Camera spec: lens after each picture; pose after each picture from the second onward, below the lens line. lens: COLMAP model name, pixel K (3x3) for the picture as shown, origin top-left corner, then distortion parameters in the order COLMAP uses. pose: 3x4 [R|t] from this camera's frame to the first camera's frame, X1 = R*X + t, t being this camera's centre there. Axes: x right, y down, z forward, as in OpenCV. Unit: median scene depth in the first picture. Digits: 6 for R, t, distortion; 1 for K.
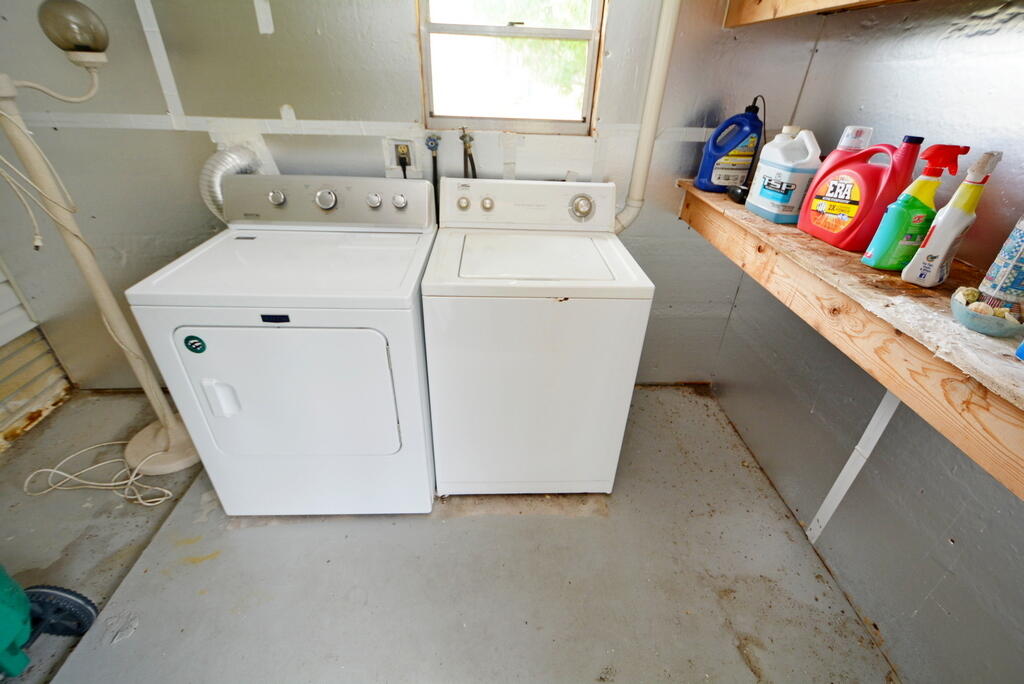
lens RADIAL K [[445.7, 0, 513.8], [0, 445.7, 336.4], [0, 0, 1]] dist [0.007070, -0.004316]
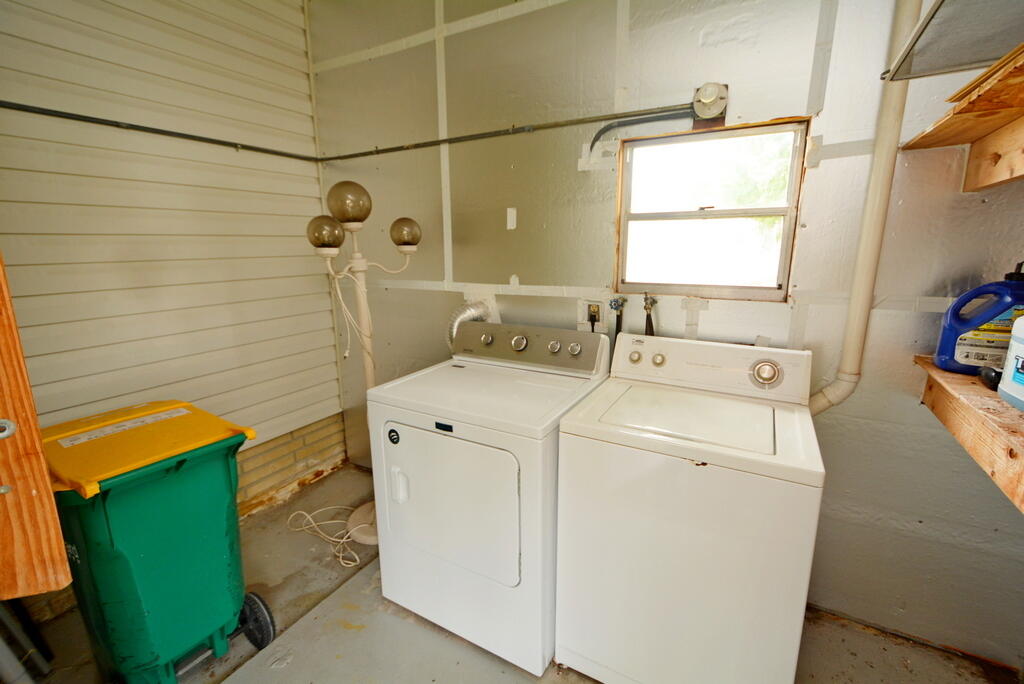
lens RADIAL K [[445.7, 0, 514.0], [0, 445.7, 334.1], [0, 0, 1]] dist [0.007070, -0.004316]
pose [[0.849861, 0.064659, -0.523026, 0.202891], [-0.239814, 0.931187, -0.274554, 0.009734], [0.469282, 0.358761, 0.806886, -0.004476]]
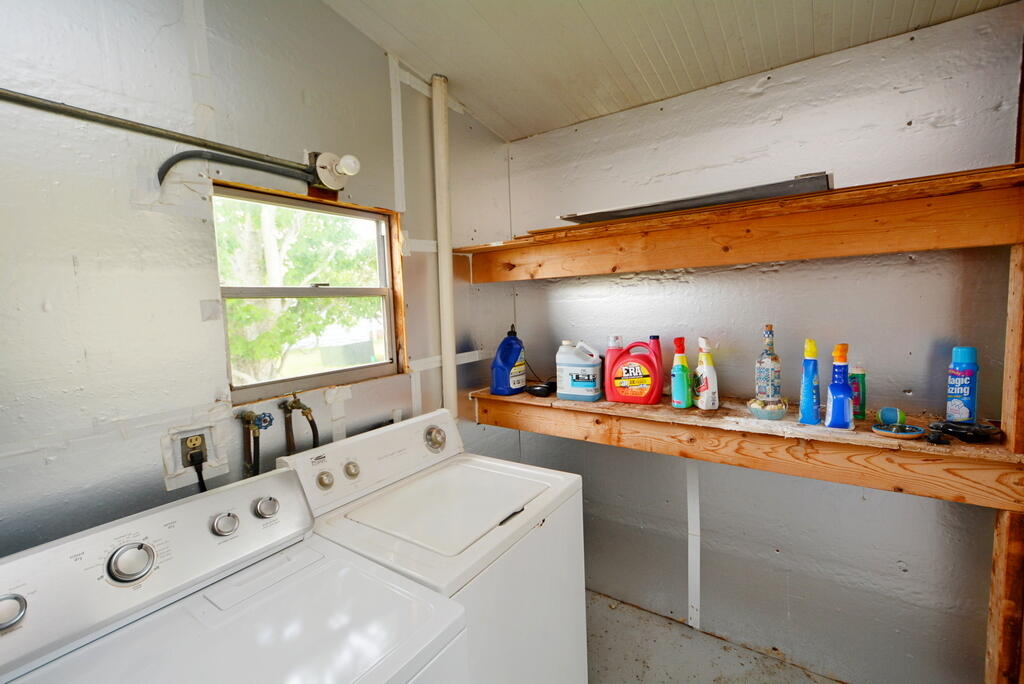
lens RADIAL K [[445.7, 0, 516.1], [0, 445.7, 333.7], [0, 0, 1]] dist [0.007070, -0.004316]
pose [[0.592661, -0.115126, 0.797182, -0.536510], [0.461796, 0.859475, -0.219198, -0.205748], [-0.659922, 0.498045, 0.562542, 0.233325]]
